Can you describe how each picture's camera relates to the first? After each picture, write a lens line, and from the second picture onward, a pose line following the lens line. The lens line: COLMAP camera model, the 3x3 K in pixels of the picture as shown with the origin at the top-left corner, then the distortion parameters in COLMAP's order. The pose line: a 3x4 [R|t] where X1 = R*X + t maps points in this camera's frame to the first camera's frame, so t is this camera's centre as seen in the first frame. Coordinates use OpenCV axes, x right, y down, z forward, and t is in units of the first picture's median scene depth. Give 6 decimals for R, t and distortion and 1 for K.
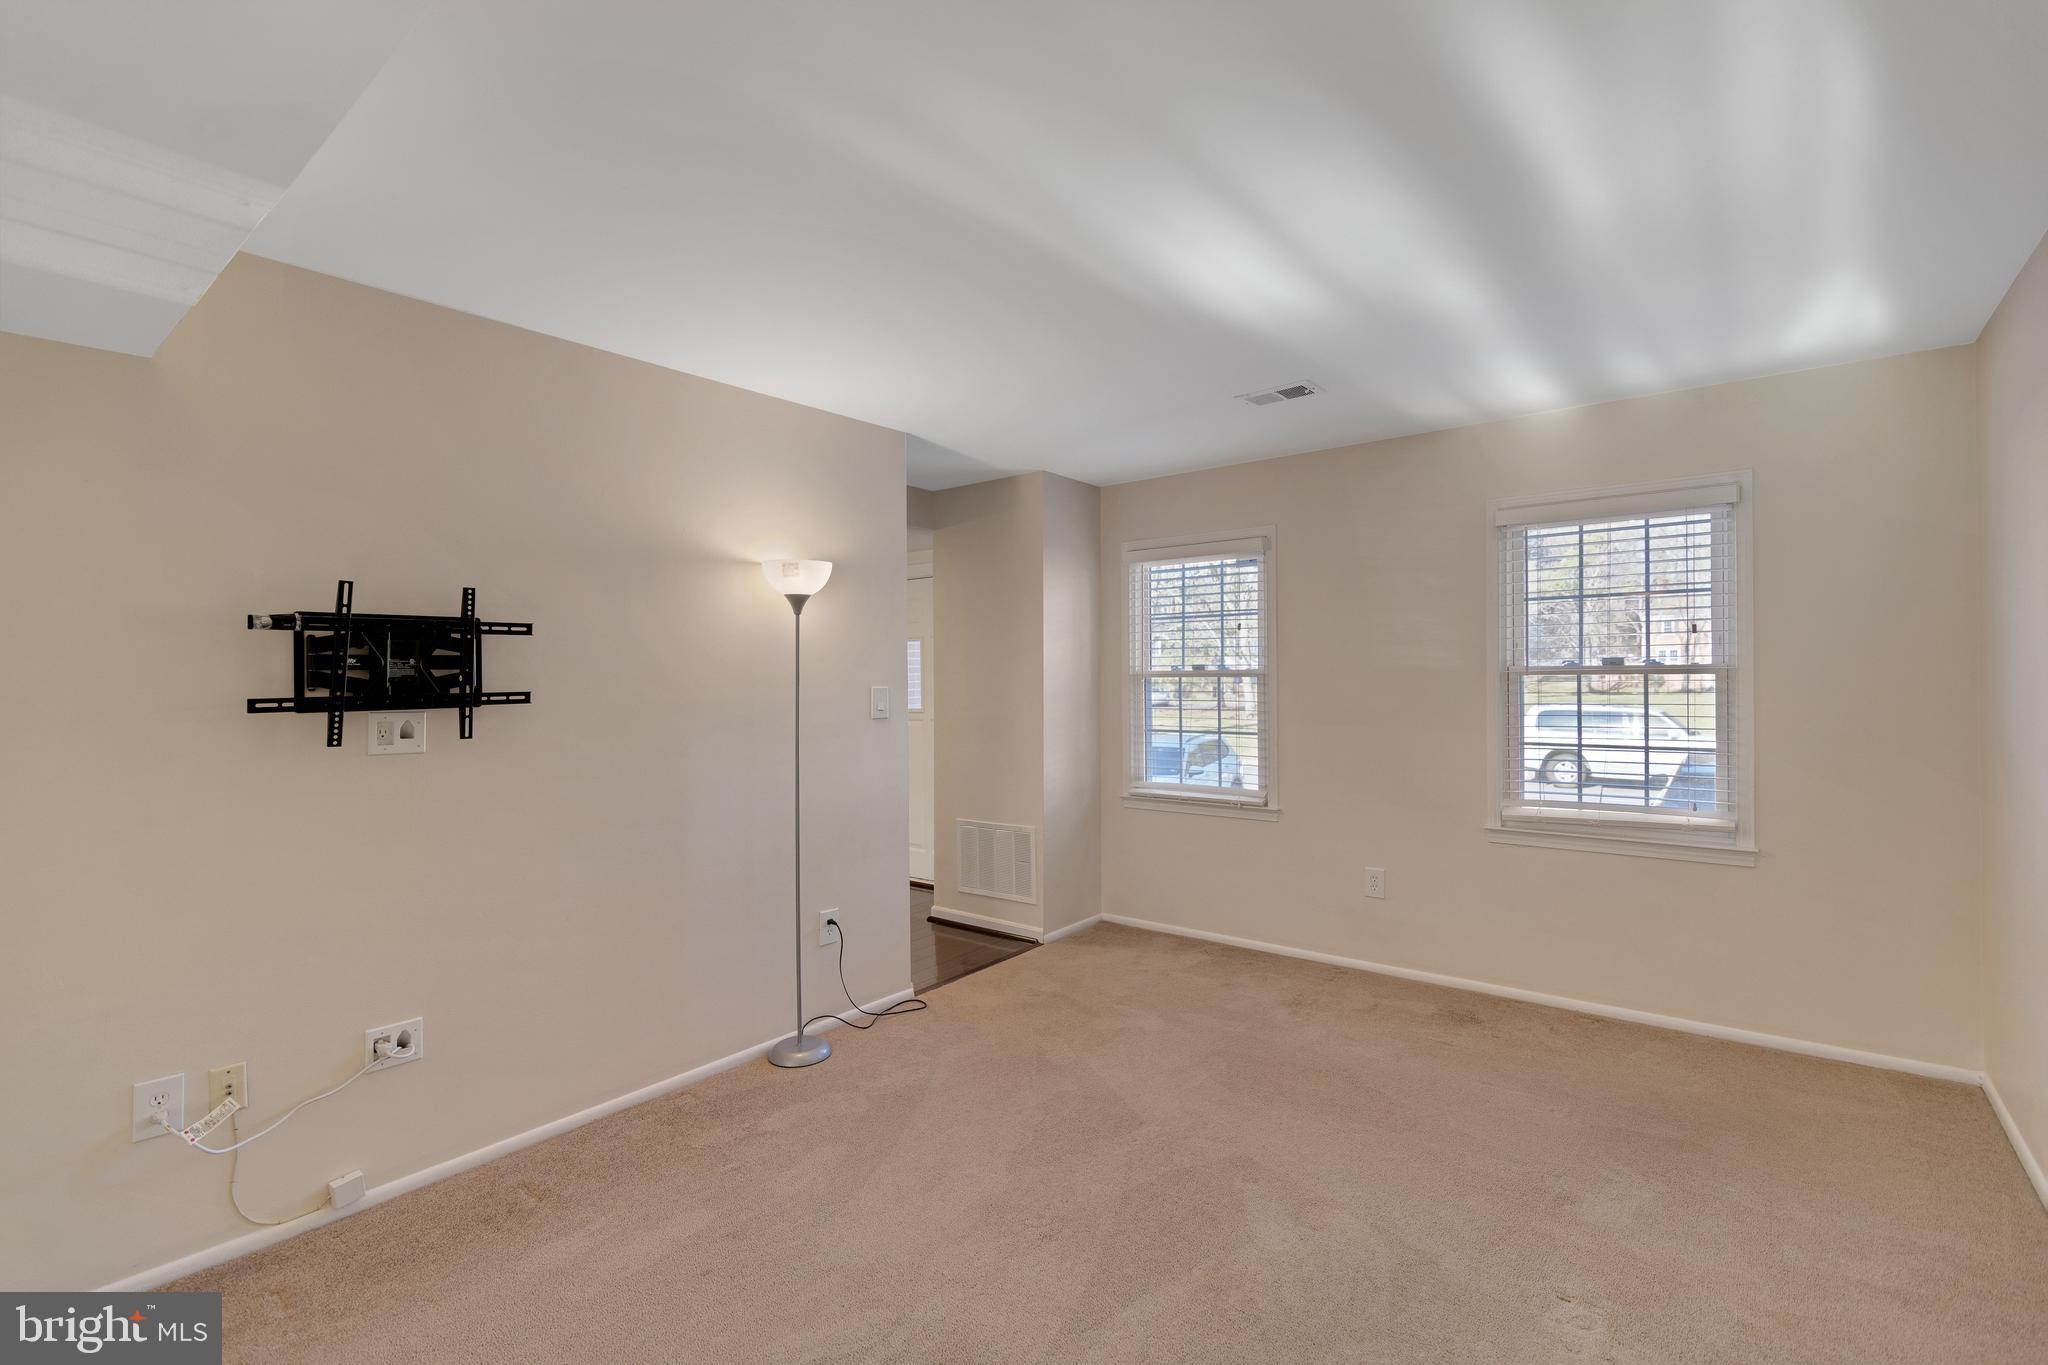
lens RADIAL K [[937.0, 0, 1029.7], [0, 937.0, 678.6], [0, 0, 1]] dist [-0.003767, -0.000378]
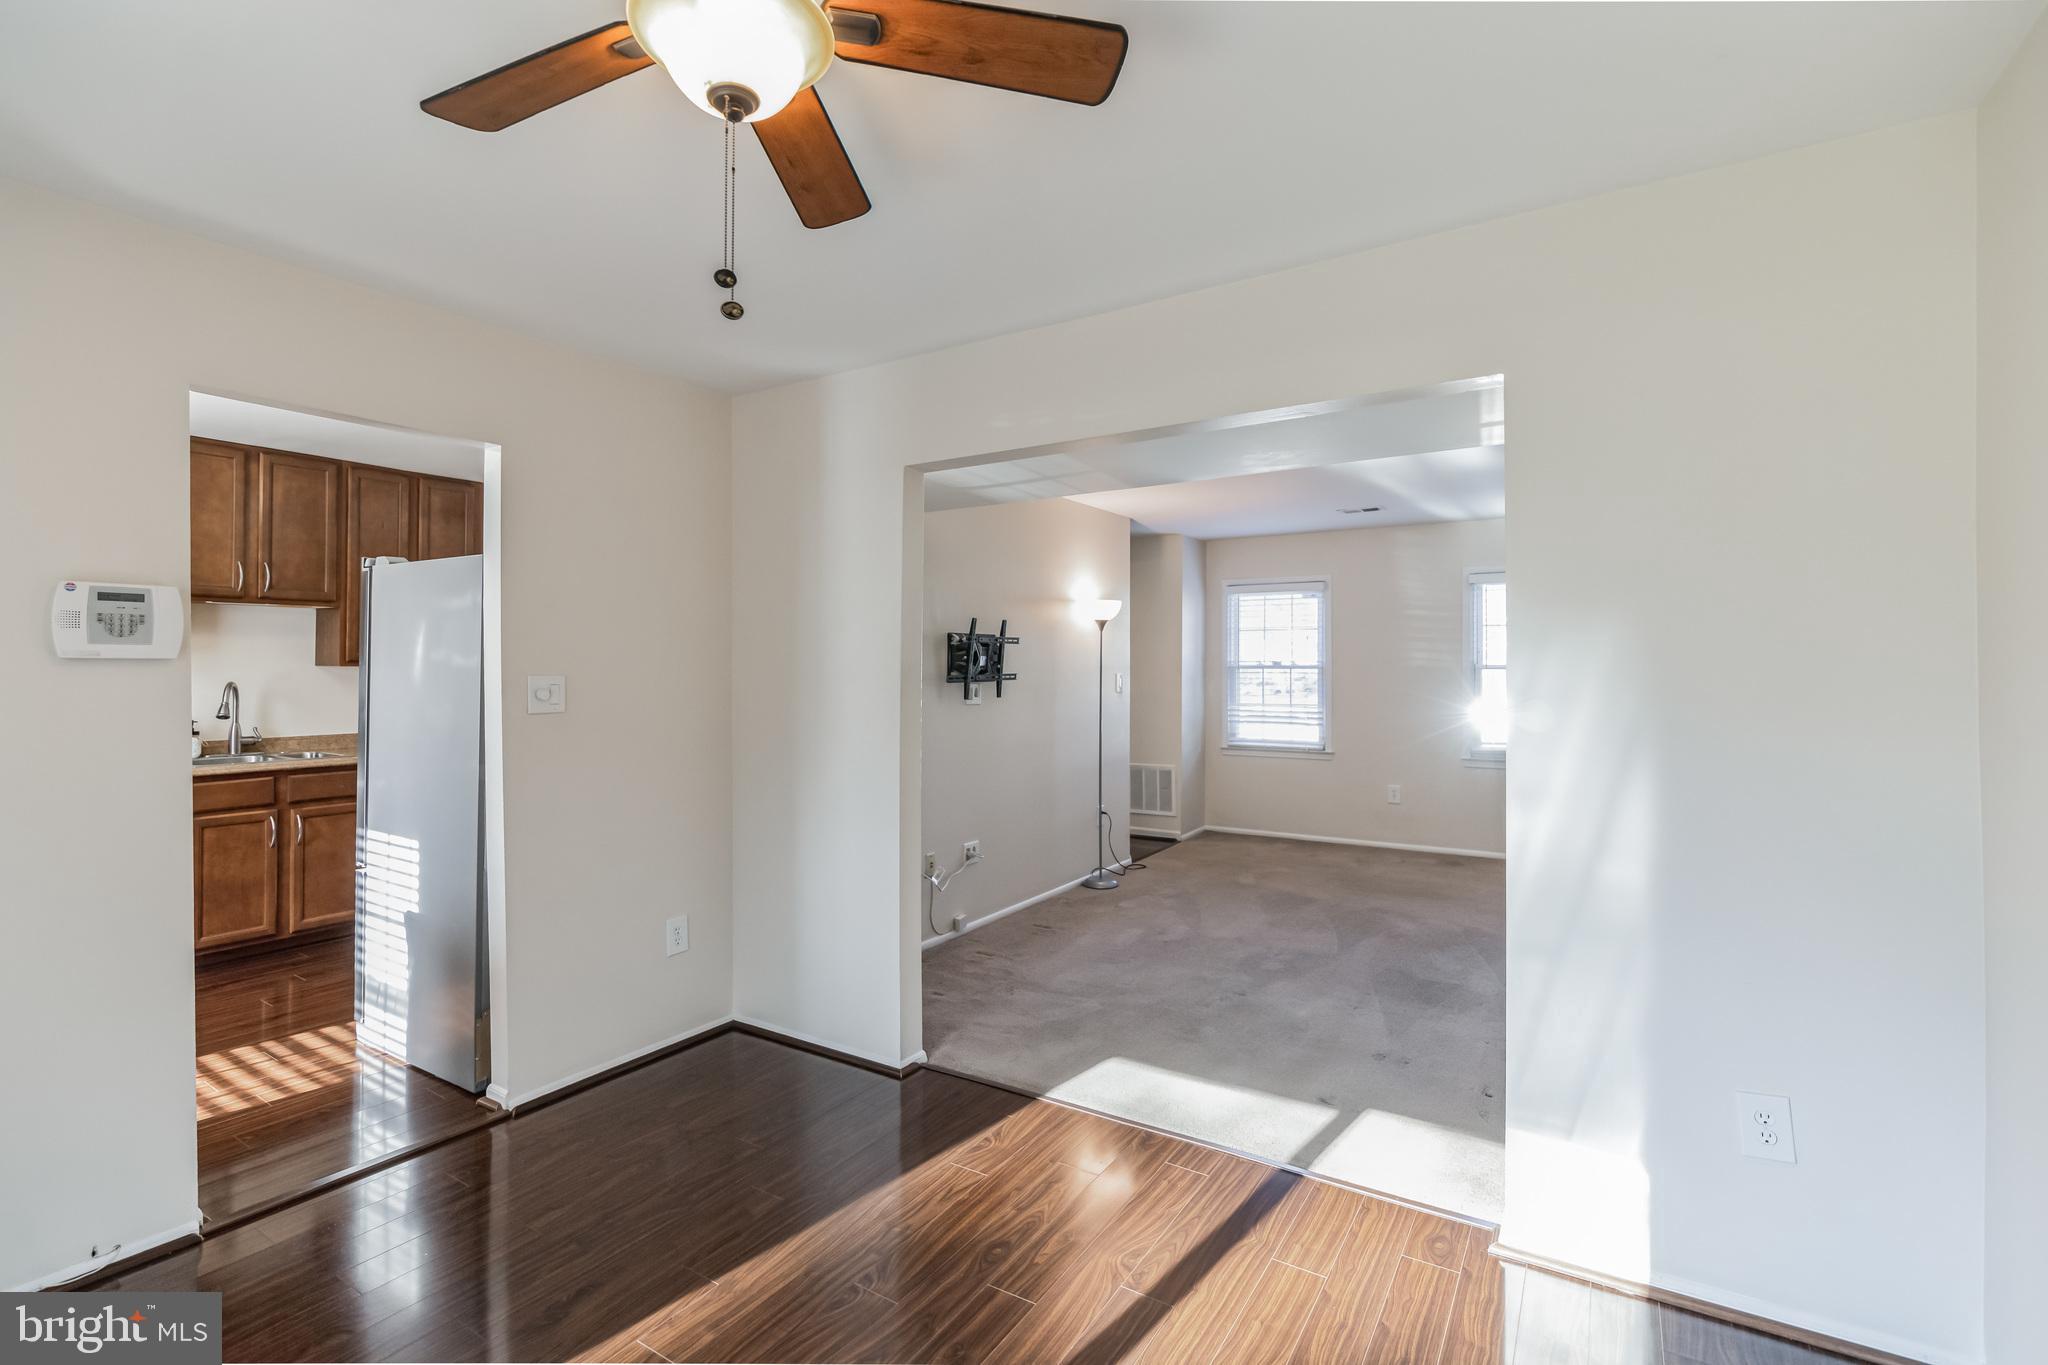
lens RADIAL K [[934.4, 0, 1015.7], [0, 934.4, 670.3], [0, 0, 1]] dist [-0.011096, -0.000277]
pose [[0.994959, 0.003379, 0.100225, -0.441410], [-0.003020, 0.999988, -0.003741, 0.008511], [-0.100236, 0.003419, 0.994958, -0.541072]]
